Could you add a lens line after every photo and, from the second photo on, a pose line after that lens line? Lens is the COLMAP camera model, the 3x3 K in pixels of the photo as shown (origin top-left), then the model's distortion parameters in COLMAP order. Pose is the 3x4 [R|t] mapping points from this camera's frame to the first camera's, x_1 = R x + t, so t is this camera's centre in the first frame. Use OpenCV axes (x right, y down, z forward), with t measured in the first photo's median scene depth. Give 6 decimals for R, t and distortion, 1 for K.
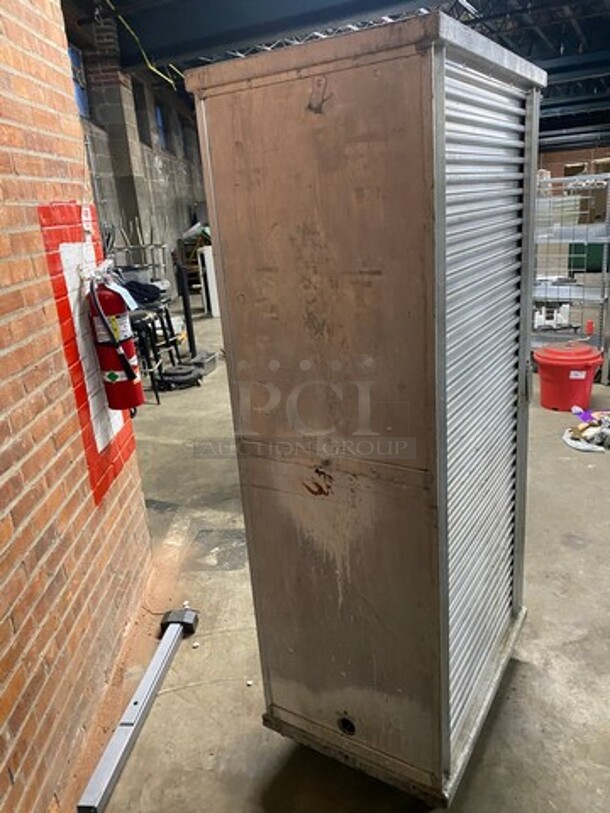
lens RADIAL K [[620.2, 0, 305.0], [0, 620.2, 405.6], [0, 0, 1]] dist [0.008178, -0.004463]
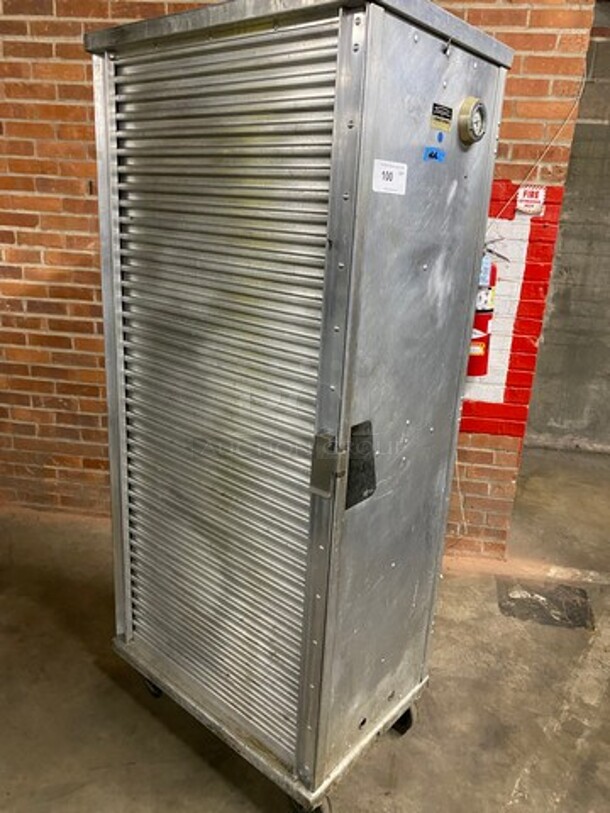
lens RADIAL K [[620.2, 0, 305.8], [0, 620.2, 405.6], [0, 0, 1]] dist [0.008178, -0.004463]
pose [[-0.151571, 0.361180, -0.920095, 0.617361], [-0.347424, 0.851989, 0.391677, -0.223611], [0.925377, 0.379030, -0.003654, 0.622379]]
